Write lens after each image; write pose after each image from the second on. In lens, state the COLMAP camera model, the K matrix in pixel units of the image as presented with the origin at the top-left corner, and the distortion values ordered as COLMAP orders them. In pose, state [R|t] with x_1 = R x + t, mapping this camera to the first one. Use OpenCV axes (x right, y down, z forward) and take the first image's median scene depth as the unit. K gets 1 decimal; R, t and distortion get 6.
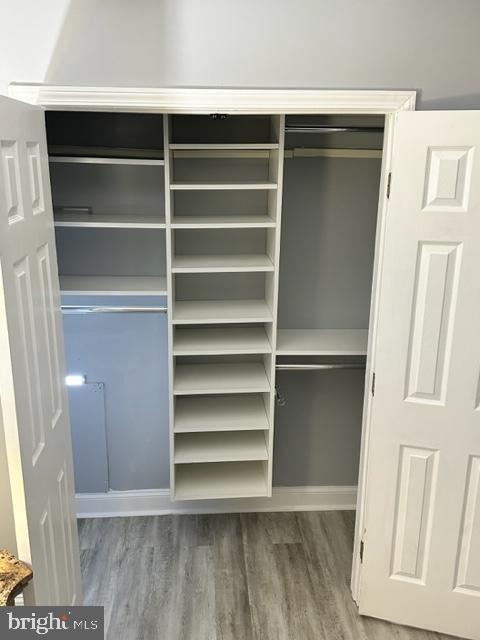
lens RADIAL K [[584.2, 0, 240.0], [0, 584.2, 323.7], [0, 0, 1]] dist [-0.047736, 0.000000]
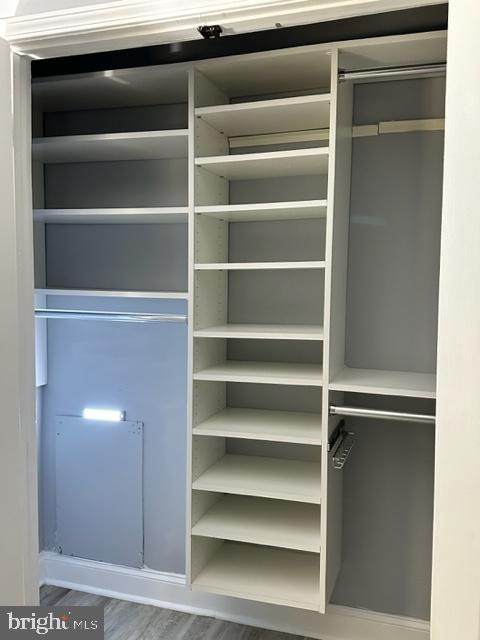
lens RADIAL K [[584.2, 0, 241.6], [0, 584.2, 315.1], [0, 0, 1]] dist [-0.047736, 0.000000]
pose [[0.914911, 0.014493, -0.403396, 0.236713], [-0.104198, 0.973965, -0.201331, 0.113165], [0.389976, 0.226233, 0.892601, 0.314231]]
